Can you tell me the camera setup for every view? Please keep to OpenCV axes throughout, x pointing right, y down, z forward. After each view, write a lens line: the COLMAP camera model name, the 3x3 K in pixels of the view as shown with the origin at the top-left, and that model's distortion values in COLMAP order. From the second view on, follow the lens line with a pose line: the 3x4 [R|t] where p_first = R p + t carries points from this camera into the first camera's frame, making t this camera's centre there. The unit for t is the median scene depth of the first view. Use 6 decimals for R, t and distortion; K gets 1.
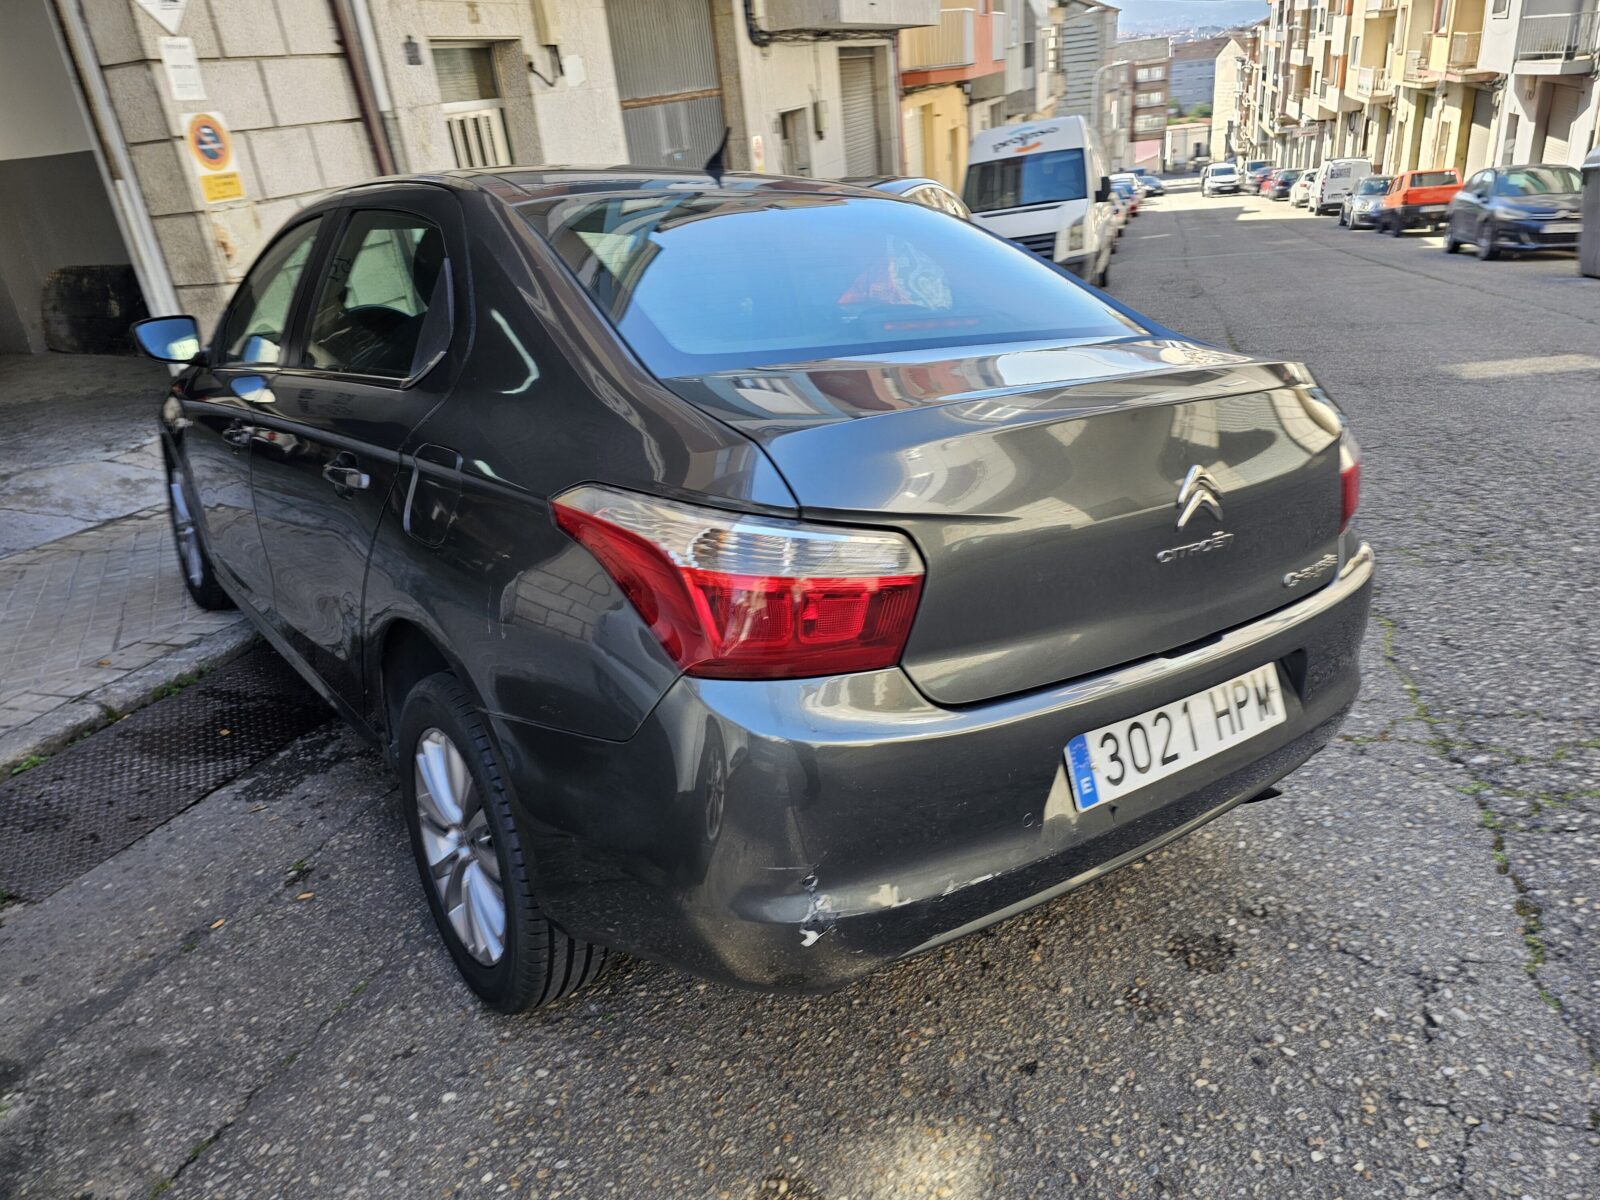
lens RADIAL K [[1080.6, 0, 794.6], [0, 1080.6, 580.2], [0, 0, 1]] dist [0.049160, -0.044110]
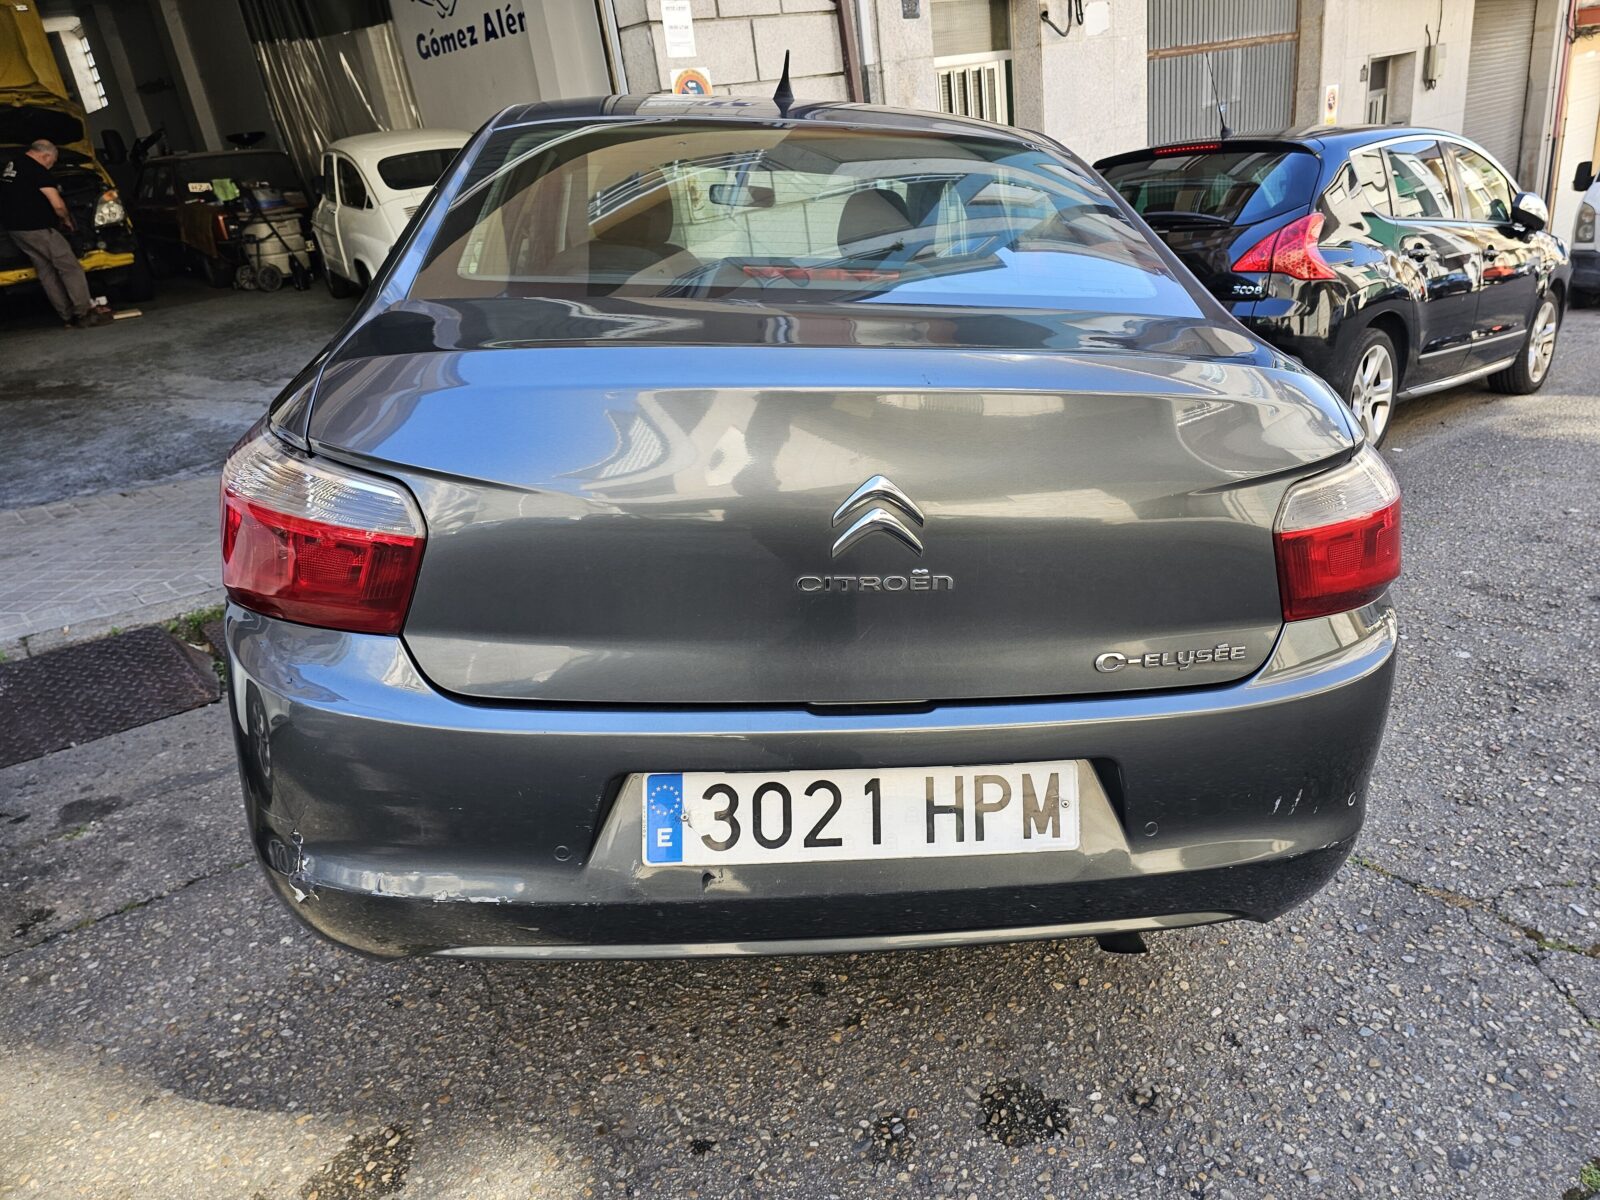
lens RADIAL K [[1065.6, 0, 812.1], [0, 1065.6, 569.6], [0, 0, 1]] dist [0.054815, -0.054684]
pose [[0.866289, 0.195660, -0.459631, 0.470454], [-0.182782, 0.980449, 0.072870, -0.060037], [0.464903, 0.020885, 0.885115, 0.222268]]
